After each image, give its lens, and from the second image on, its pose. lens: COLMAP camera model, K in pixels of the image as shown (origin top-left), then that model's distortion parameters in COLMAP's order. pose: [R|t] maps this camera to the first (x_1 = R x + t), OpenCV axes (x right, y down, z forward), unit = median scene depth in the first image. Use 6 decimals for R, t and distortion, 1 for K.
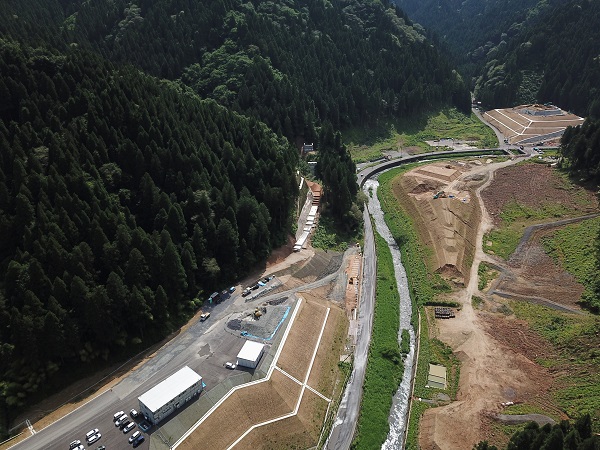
lens RADIAL K [[454.2, 0, 305.7], [0, 454.2, 227.0], [0, 0, 1]] dist [0.018961, -0.020128]
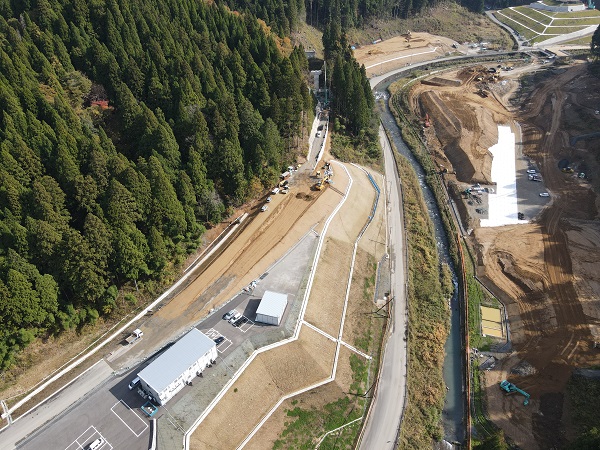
lens RADIAL K [[436.2, 0, 296.3], [0, 436.2, 223.9], [0, 0, 1]] dist [0.002604, 0.012550]
pose [[0.999383, -0.033668, 0.010051, -0.062522], [0.031435, 0.984544, 0.172294, -0.000401], [-0.015696, -0.171871, 0.984994, 0.200405]]
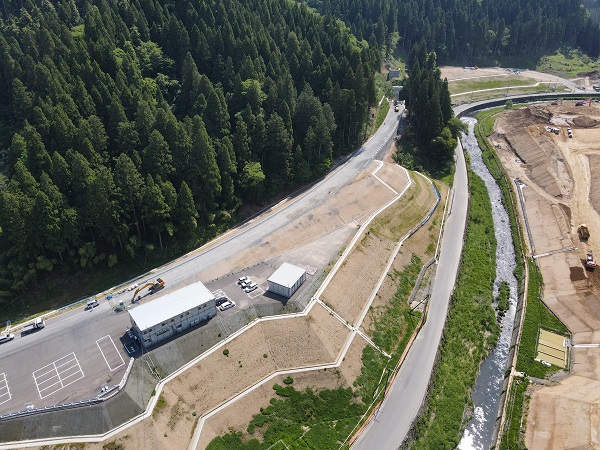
lens RADIAL K [[436.2, 0, 297.9], [0, 436.2, 225.9], [0, 0, 1]] dist [0.002604, 0.012550]
pose [[0.977456, 0.095879, -0.188113, 0.017236], [-0.084076, 0.994014, 0.069770, 0.109180], [0.193676, -0.052382, 0.979666, 0.240101]]
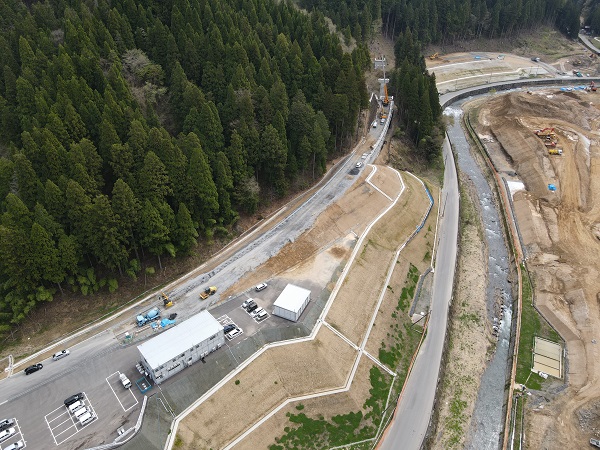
lens RADIAL K [[436.2, 0, 296.8], [0, 436.2, 225.0], [0, 0, 1]] dist [0.002604, 0.012550]
pose [[0.987711, 0.076722, -0.136166, -0.019682], [-0.060026, 0.990621, 0.122748, 0.050464], [0.144307, -0.113066, 0.983052, 0.240888]]
